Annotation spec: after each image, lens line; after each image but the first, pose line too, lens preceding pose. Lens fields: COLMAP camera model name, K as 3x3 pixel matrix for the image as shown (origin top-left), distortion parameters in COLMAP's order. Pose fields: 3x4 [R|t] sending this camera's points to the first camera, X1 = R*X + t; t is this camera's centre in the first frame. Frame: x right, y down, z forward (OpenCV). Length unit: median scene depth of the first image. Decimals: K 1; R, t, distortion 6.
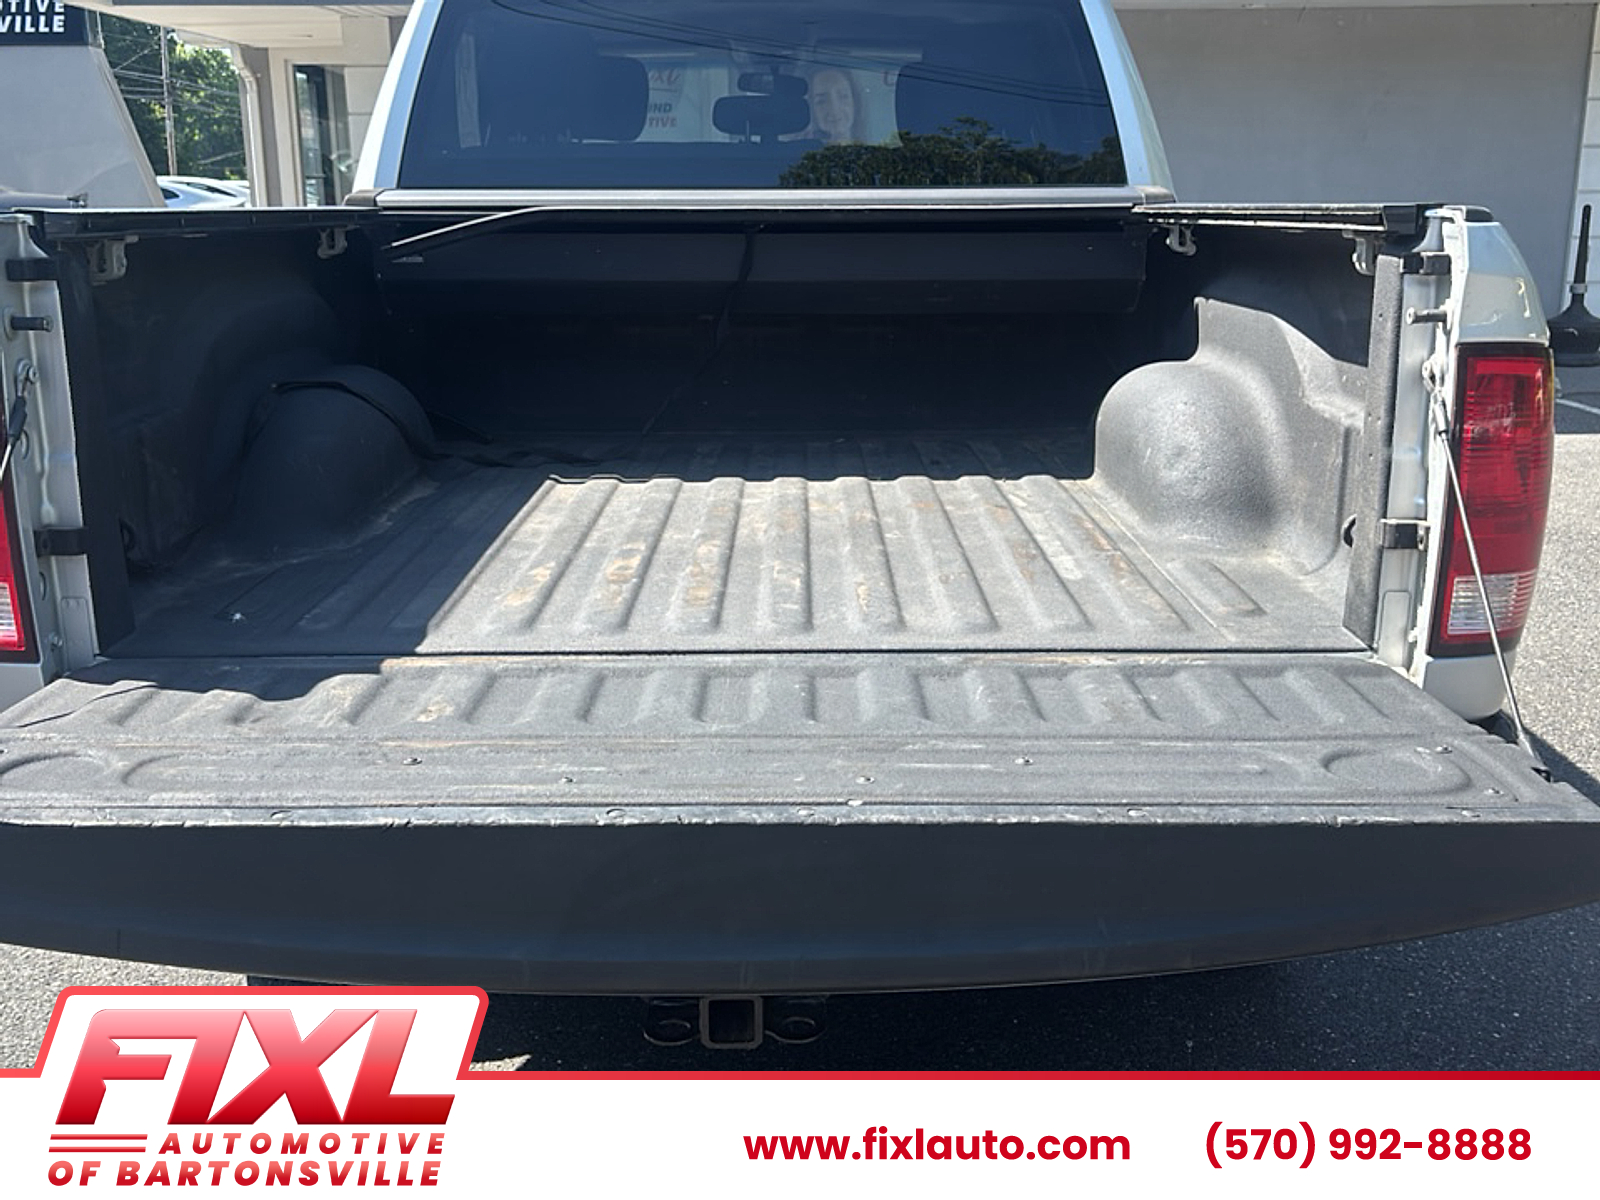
lens RADIAL K [[1623.7, 0, 800.0], [0, 1623.7, 600.0], [0, 0, 1]] dist [0.012715, 0.035250]
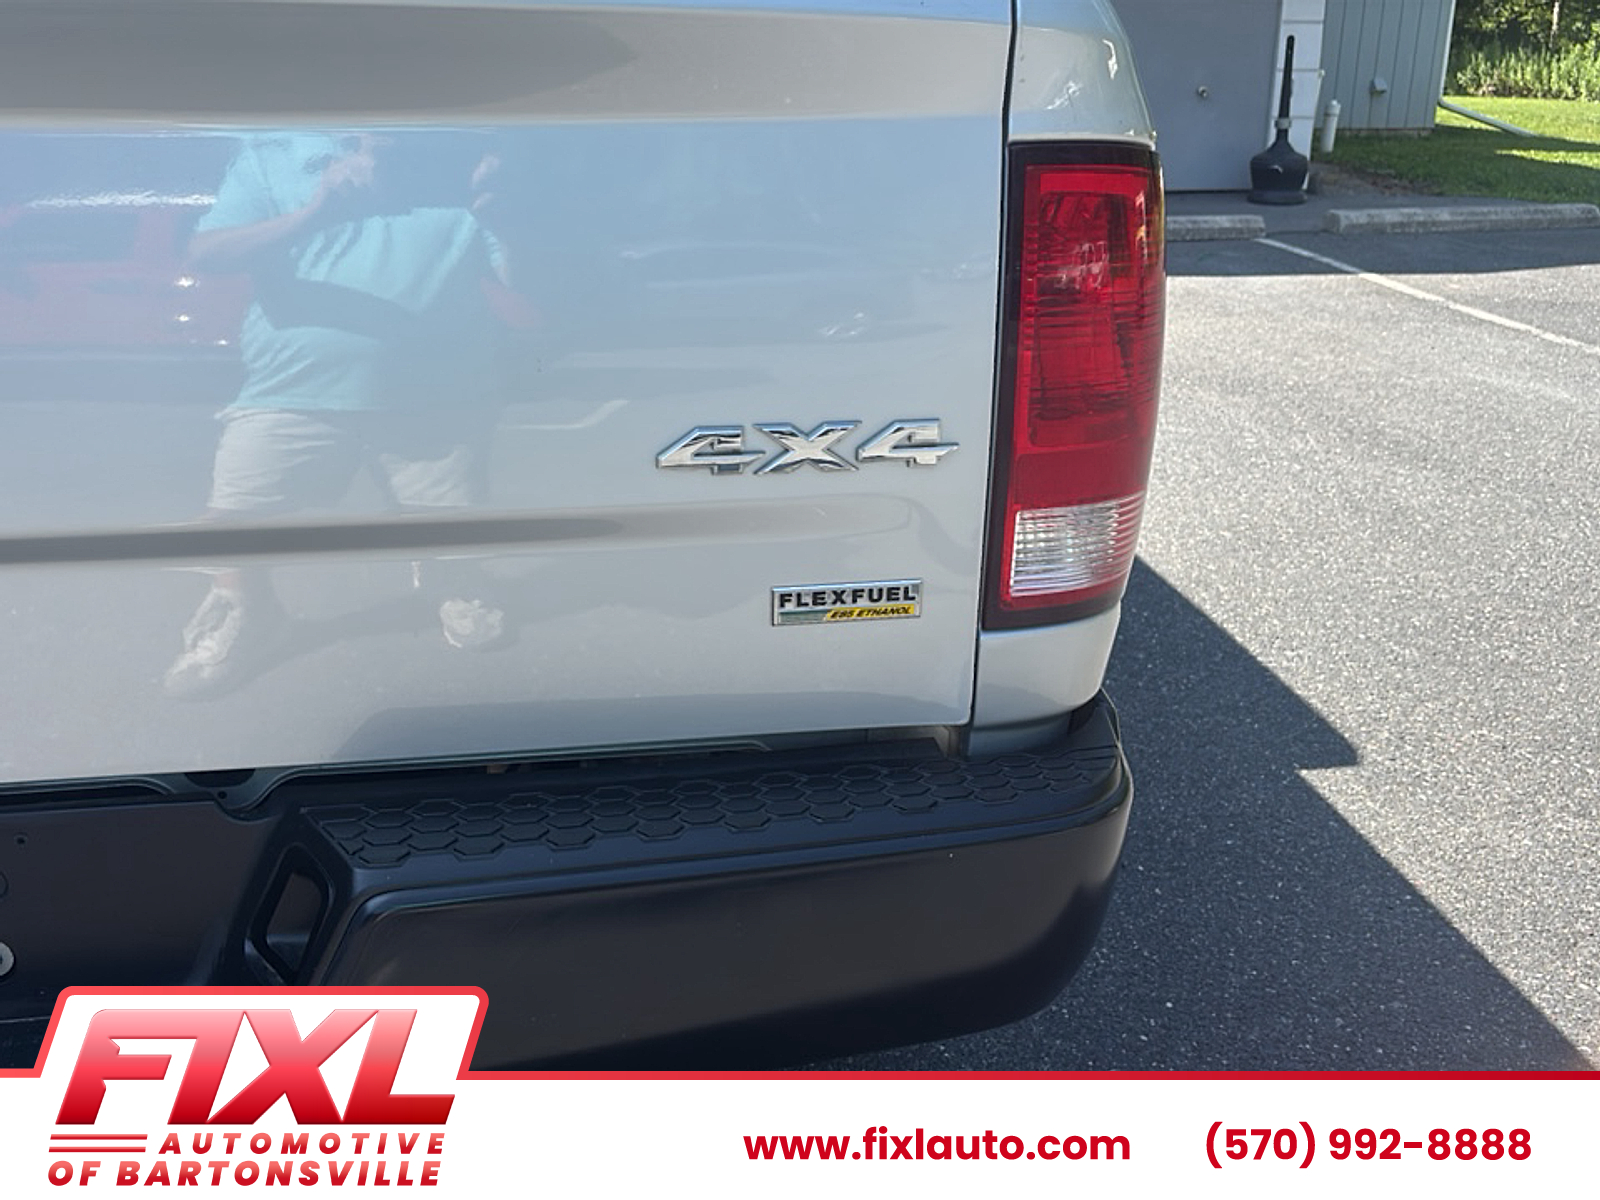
lens RADIAL K [[1637.7, 0, 800.0], [0, 1637.7, 600.0], [0, 0, 1]] dist [0.190222, -0.696916]
pose [[0.987240, -0.039696, 0.154210, 0.088797], [0.025797, 0.995507, 0.091109, -0.017202], [-0.157133, -0.085968, 0.983829, 0.150605]]
